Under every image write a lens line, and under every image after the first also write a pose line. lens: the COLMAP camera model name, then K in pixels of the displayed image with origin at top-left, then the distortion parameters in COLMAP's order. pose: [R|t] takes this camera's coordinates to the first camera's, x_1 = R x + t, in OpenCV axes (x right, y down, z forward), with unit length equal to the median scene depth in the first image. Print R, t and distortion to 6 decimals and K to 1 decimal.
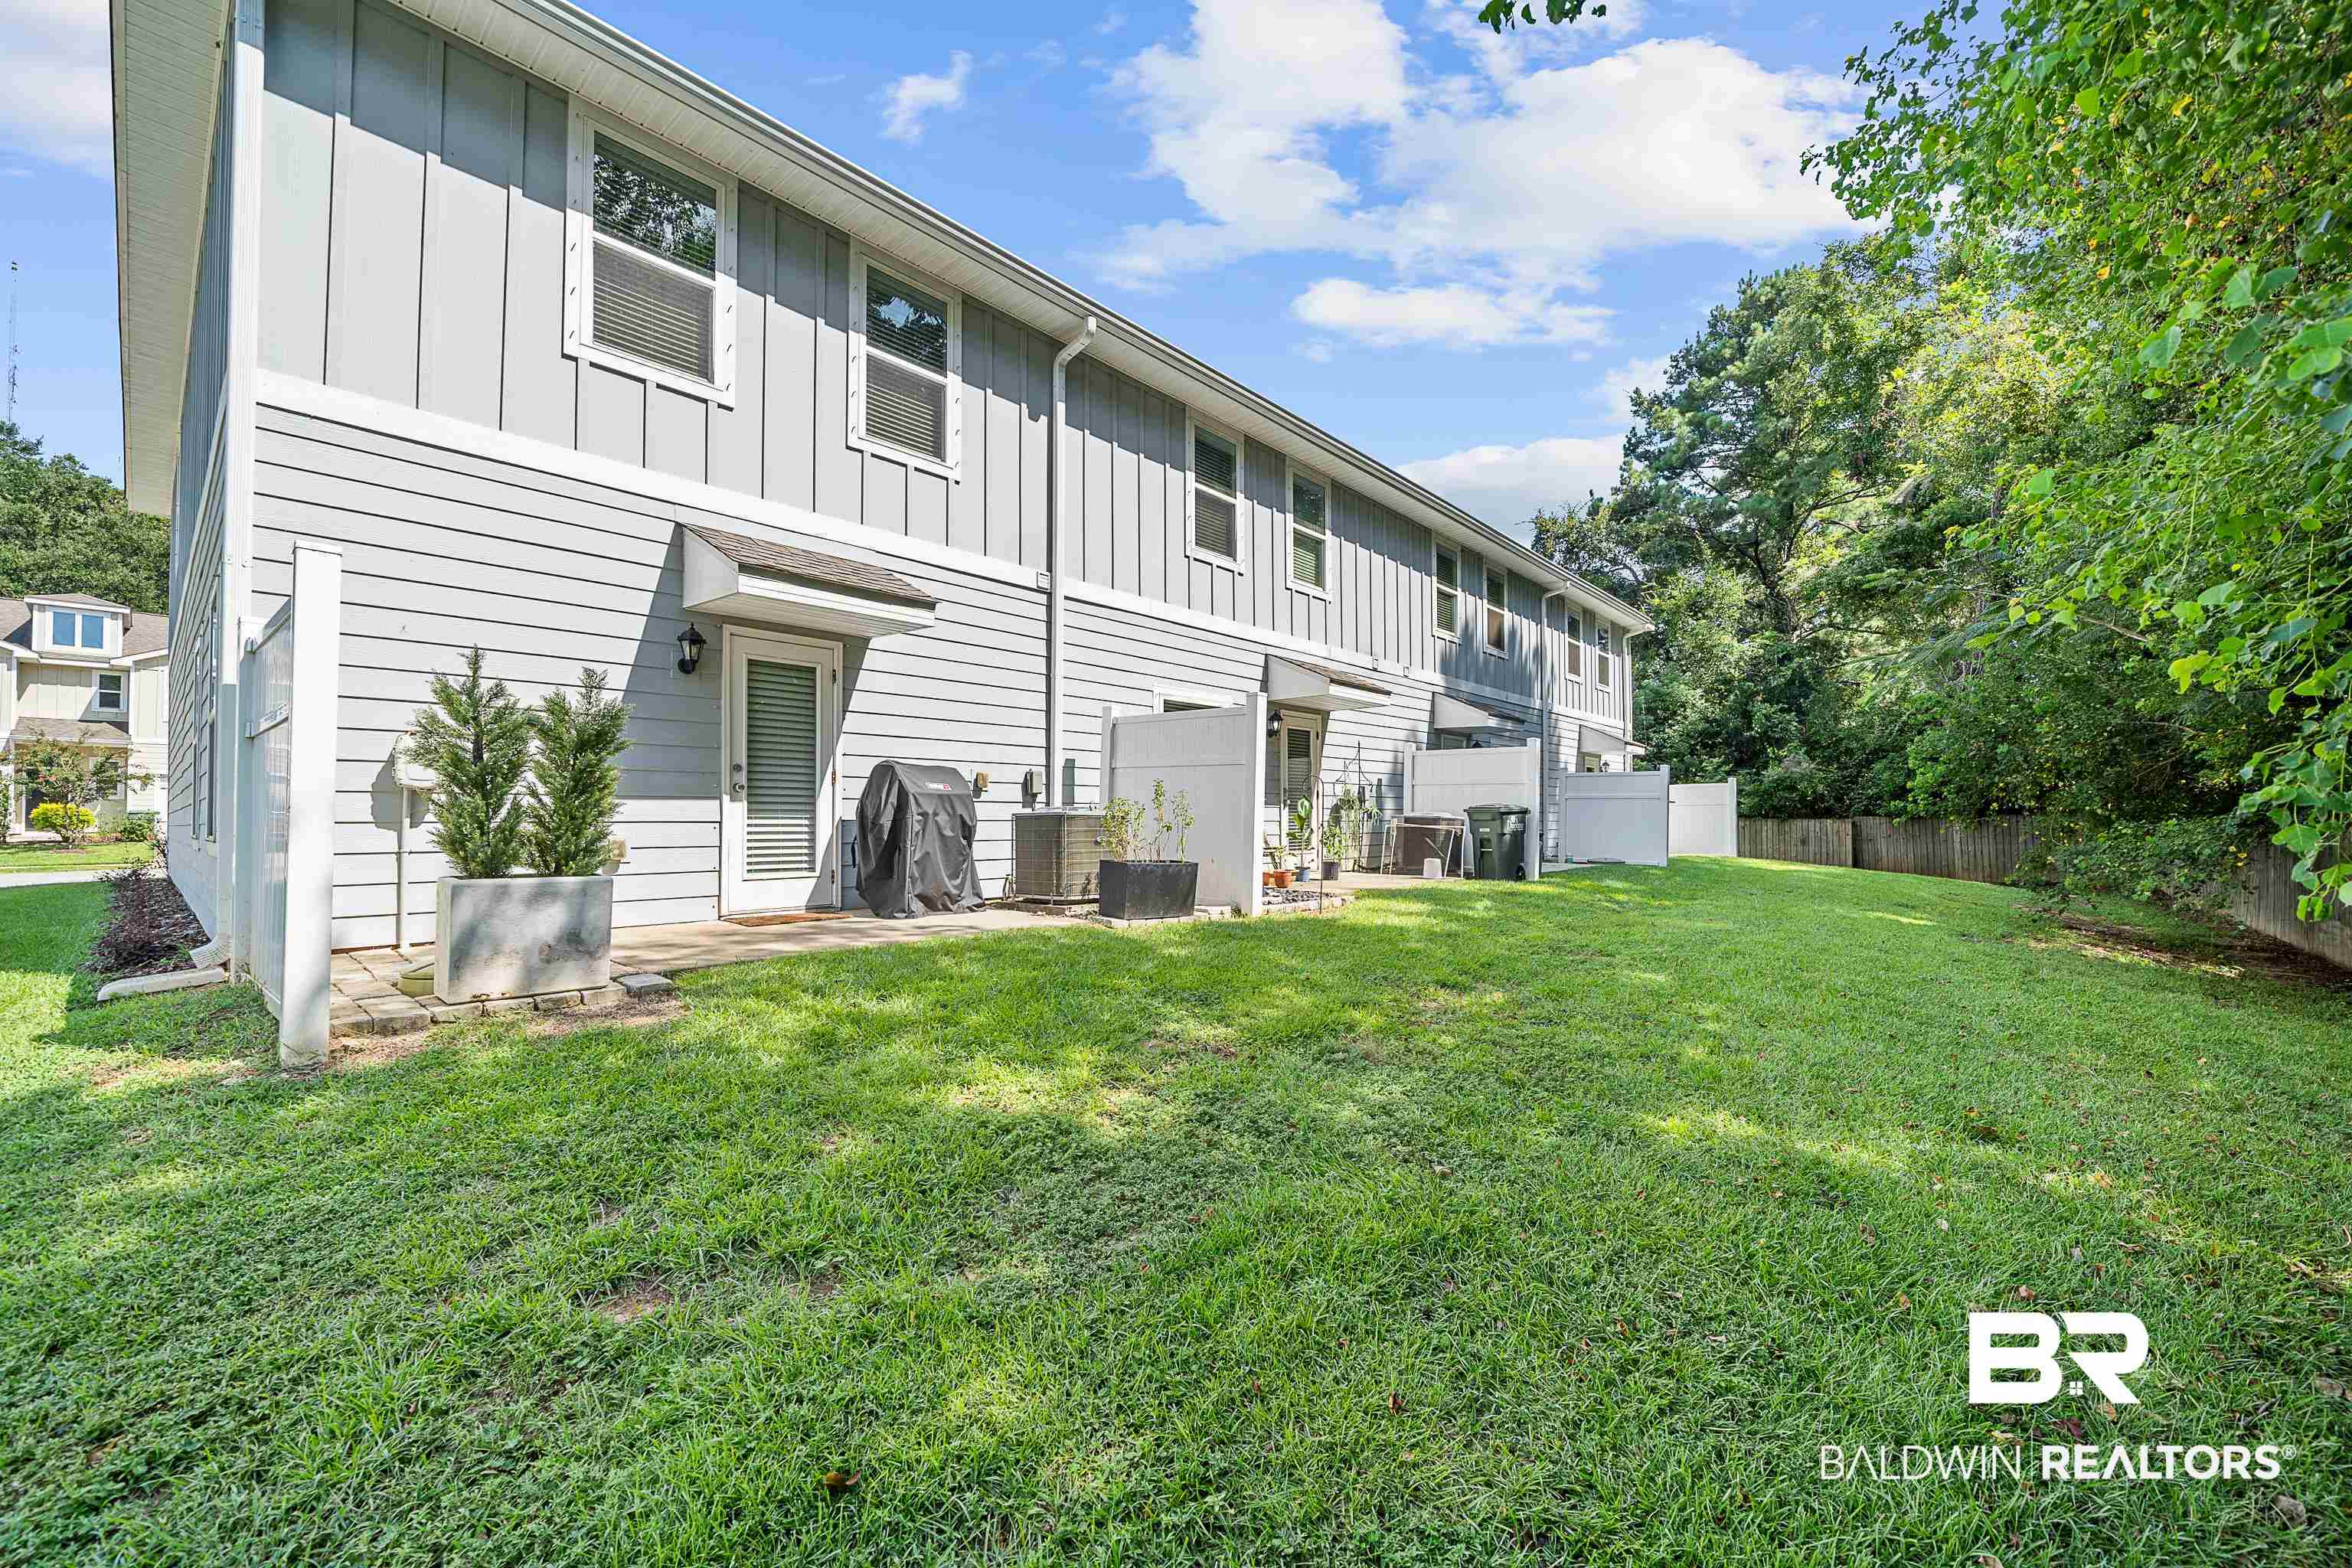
lens RADIAL K [[939.7, 0, 1165.1], [0, 939.7, 791.5], [0, 0, 1]] dist [-0.003779, 0.000005]
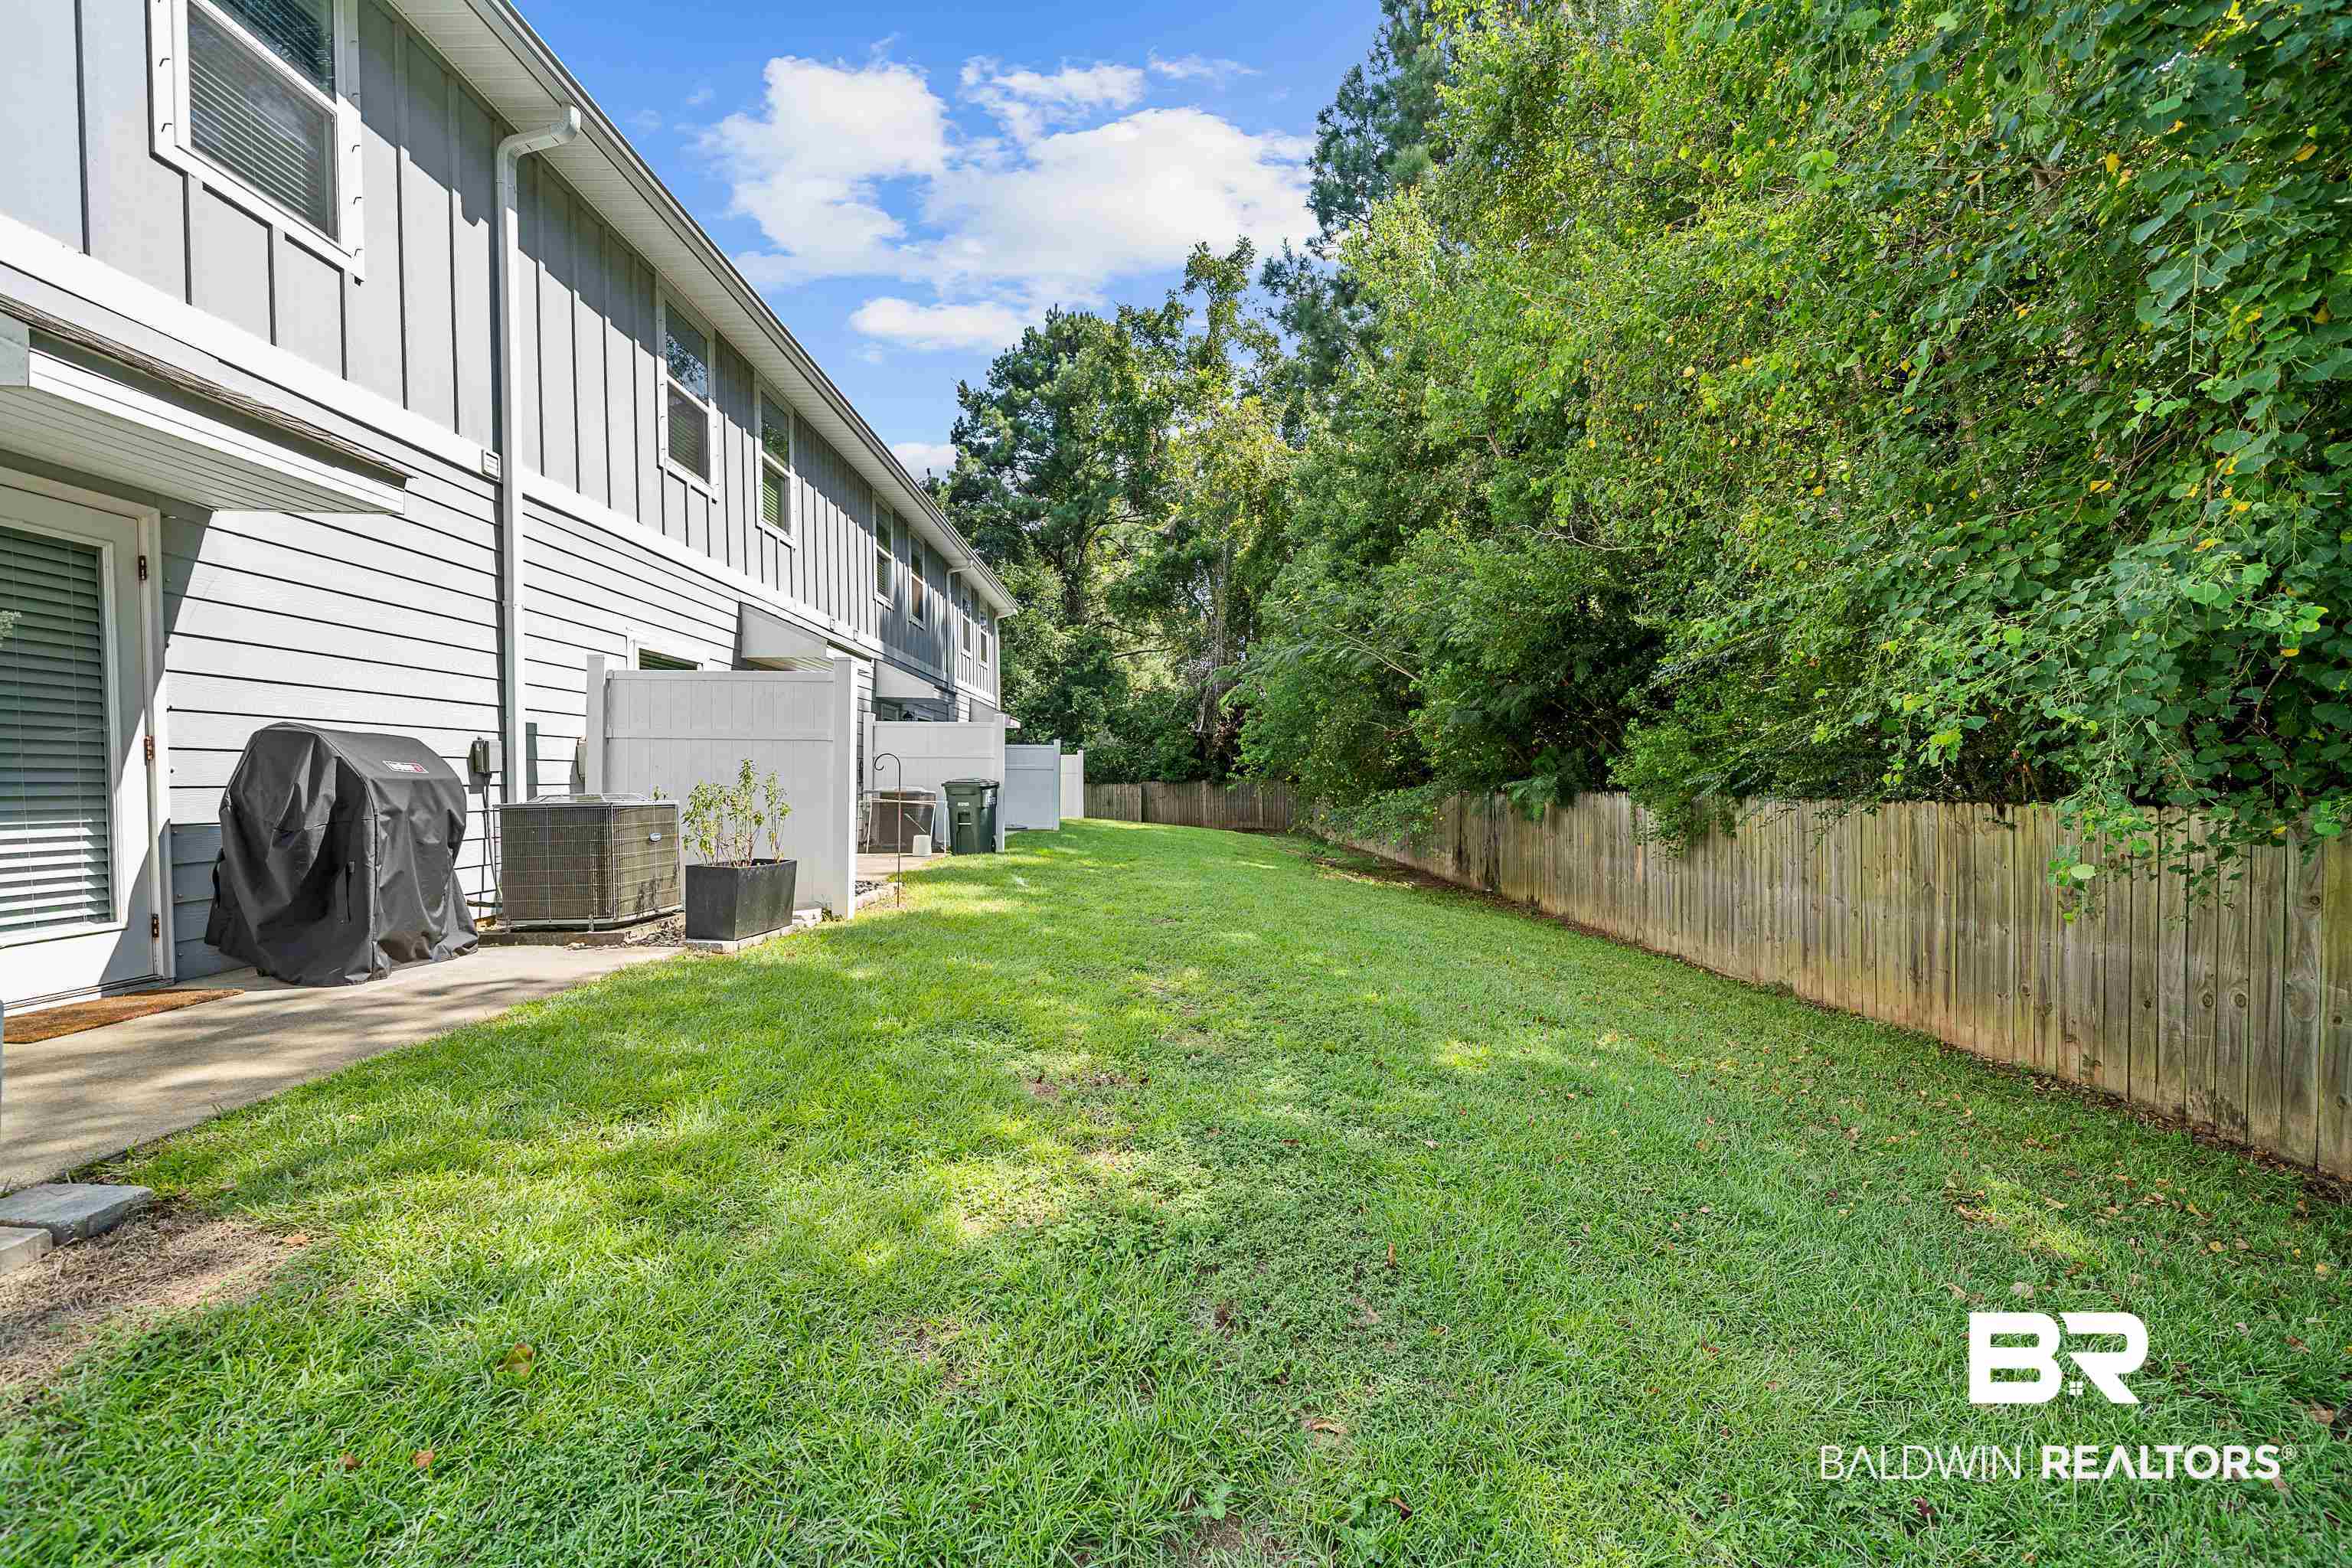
lens RADIAL K [[939.7, 0, 1174.4], [0, 939.7, 795.5], [0, 0, 1]] dist [-0.003779, 0.000005]
pose [[0.737478, -0.016073, 0.675180, -0.228231], [-0.014506, 0.999109, 0.039630, -0.015205], [-0.675215, -0.039020, 0.736588, 0.140727]]
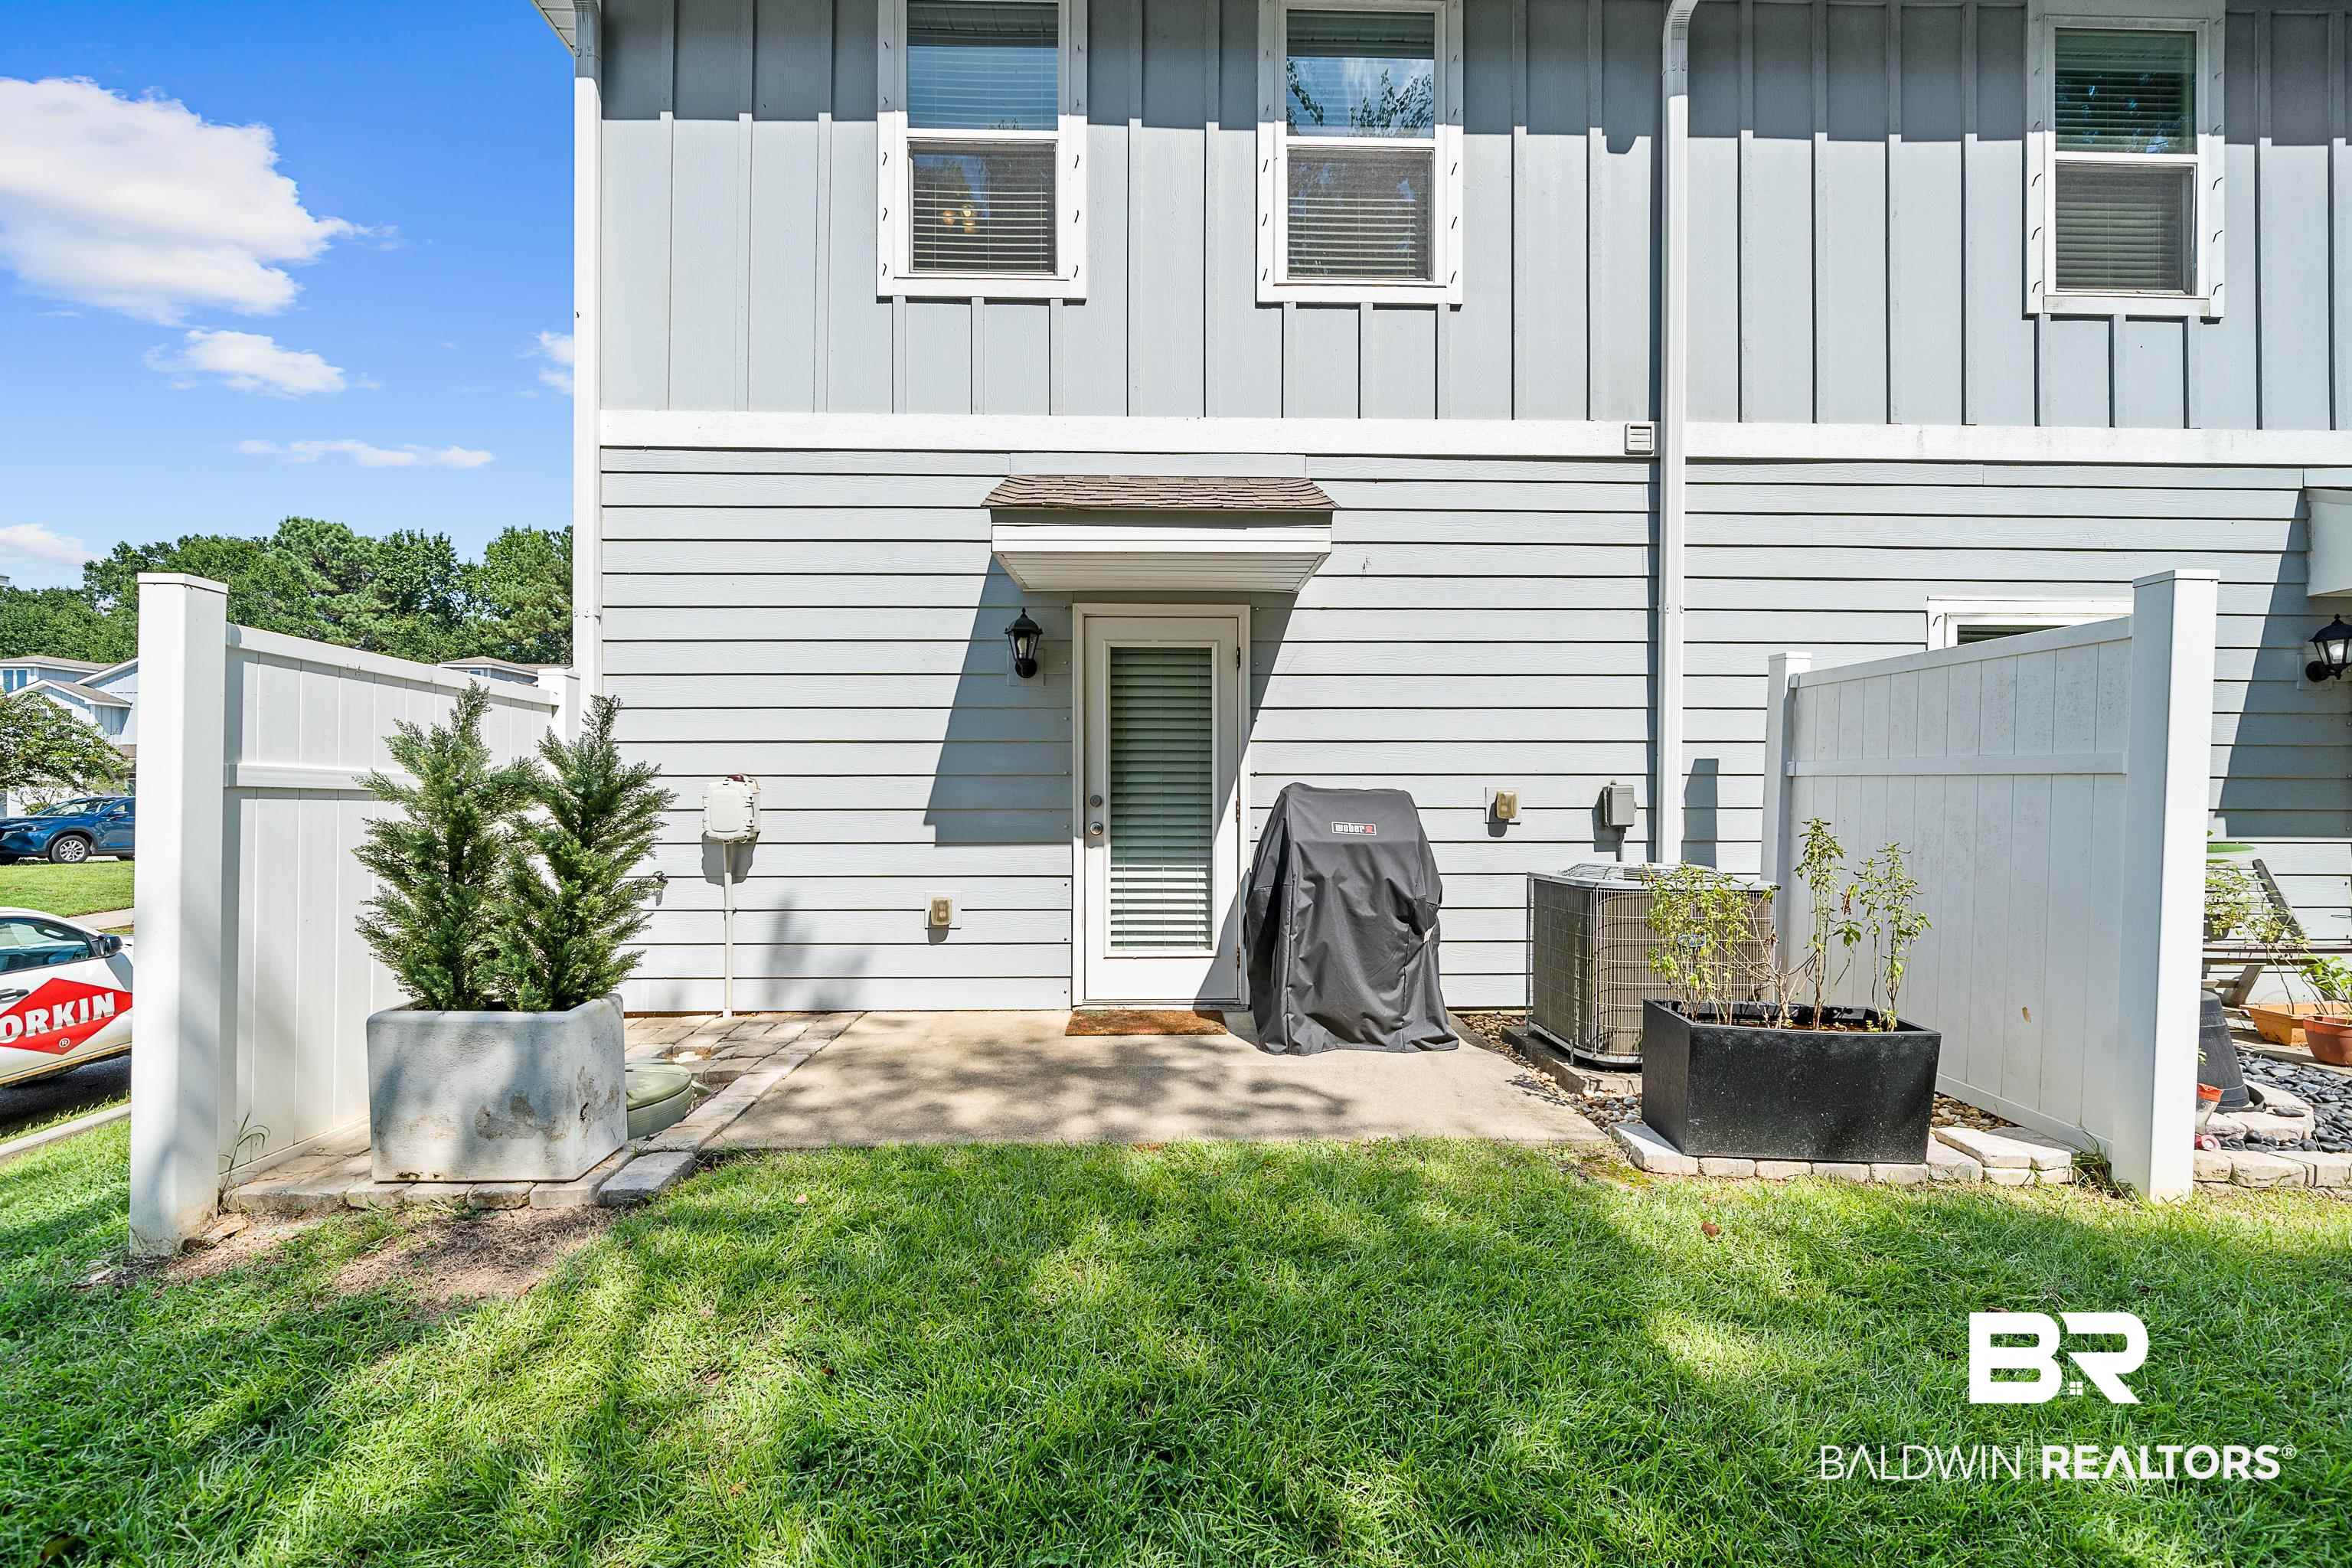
lens RADIAL K [[939.7, 0, 1165.1], [0, 939.7, 804.1], [0, 0, 1]] dist [-0.003779, 0.000005]
pose [[0.684960, 0.002617, -0.728576, 0.080881], [0.022118, 0.999458, 0.024384, -0.029798], [0.728244, -0.032816, 0.684531, 0.413002]]
